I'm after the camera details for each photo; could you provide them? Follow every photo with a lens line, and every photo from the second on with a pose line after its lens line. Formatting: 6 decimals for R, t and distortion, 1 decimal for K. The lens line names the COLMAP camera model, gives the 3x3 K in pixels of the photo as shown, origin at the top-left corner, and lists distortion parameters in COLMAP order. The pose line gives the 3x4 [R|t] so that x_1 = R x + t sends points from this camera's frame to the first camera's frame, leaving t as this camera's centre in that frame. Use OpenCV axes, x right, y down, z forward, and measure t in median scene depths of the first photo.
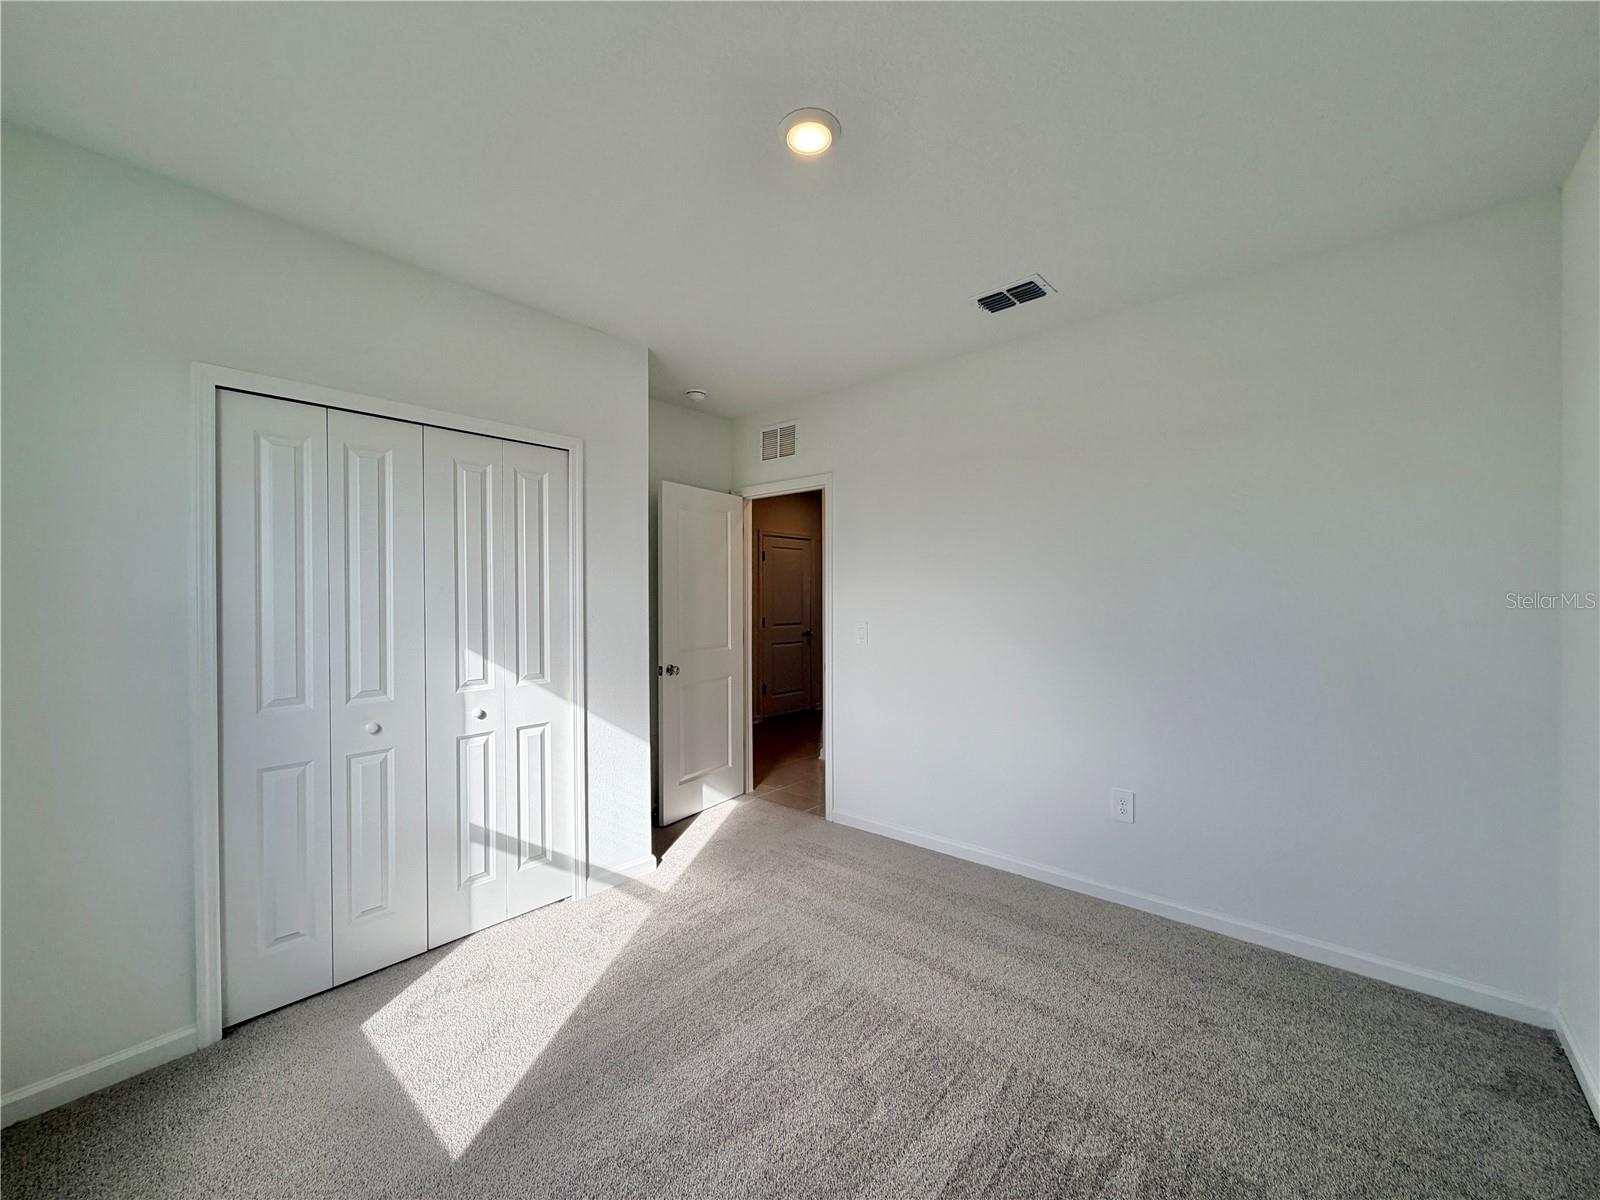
lens RADIAL K [[632.0, 0, 791.5], [0, 632.0, 596.0], [0, 0, 1]] dist [-0.001013, -0.000108]
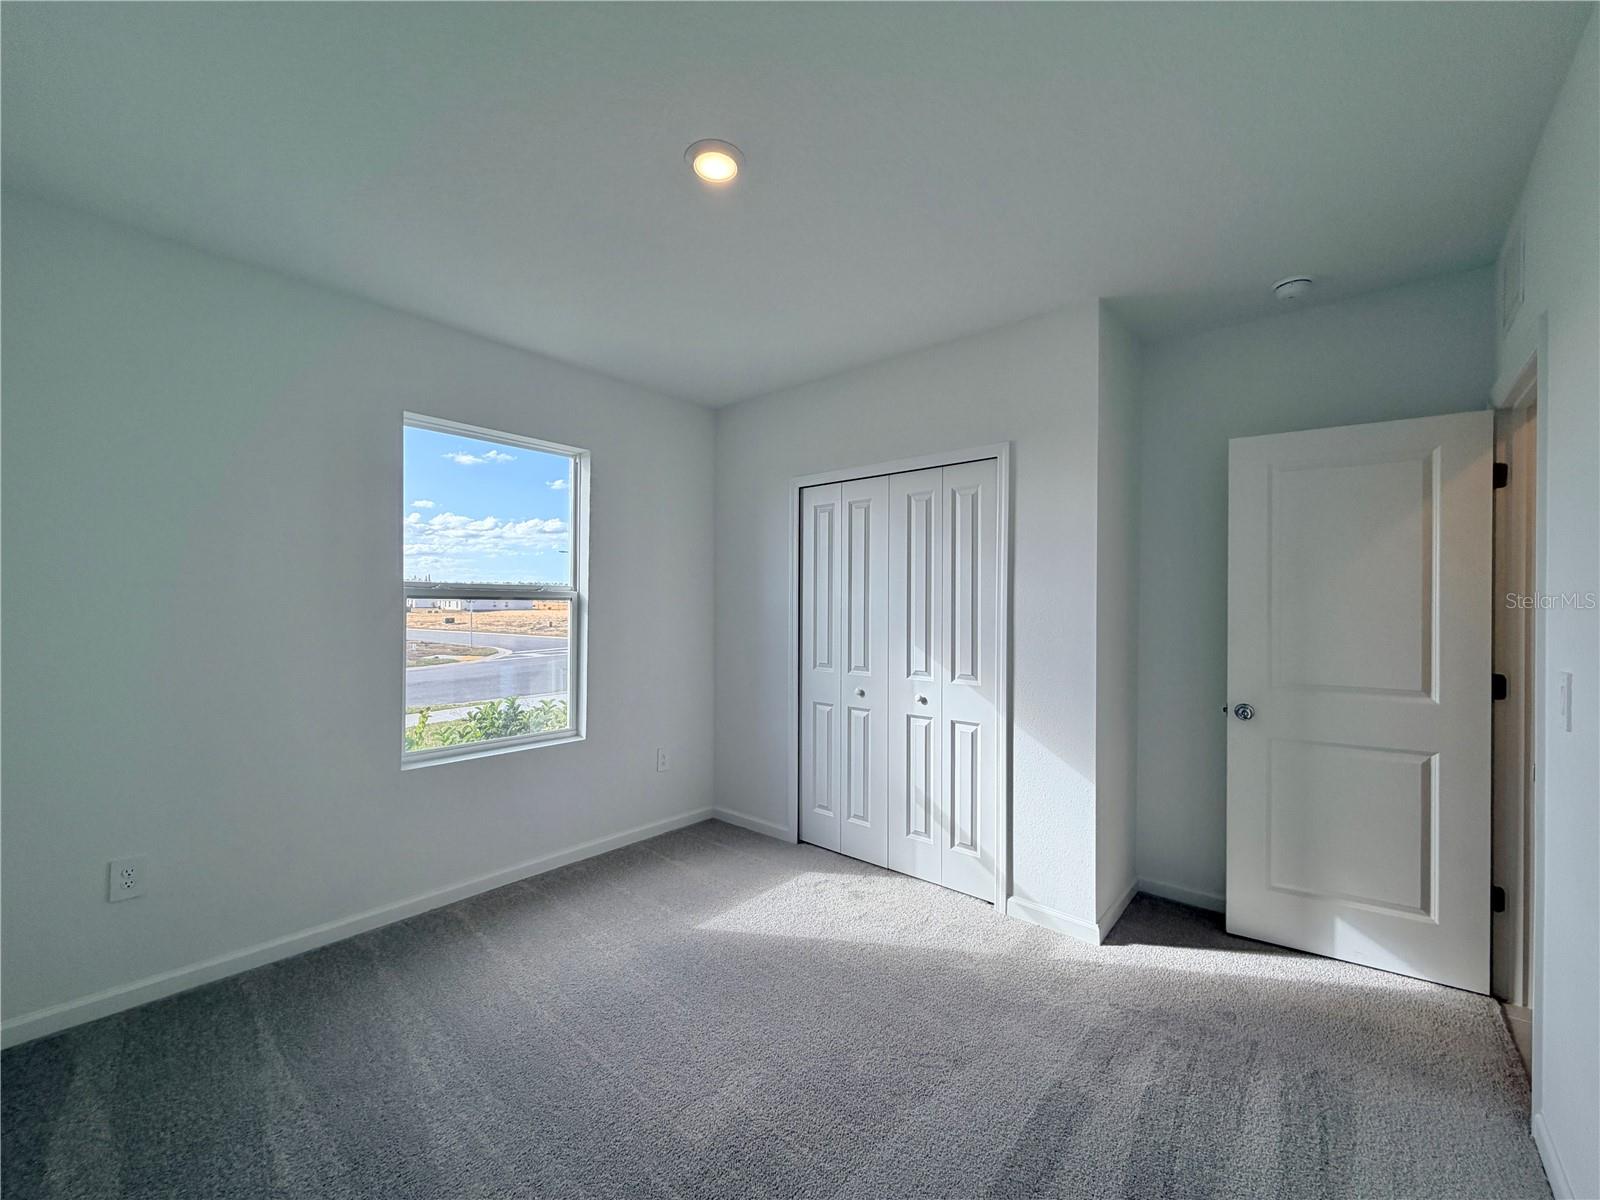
lens RADIAL K [[641.3, 0, 799.4], [0, 641.3, 603.0], [0, 0, 1]] dist [-0.001556, 0.000088]
pose [[0.021772, 0.006166, -0.999744, 0.690125], [-0.004982, 0.999969, 0.006059, -0.004216], [0.999751, 0.004849, 0.021802, 0.703978]]
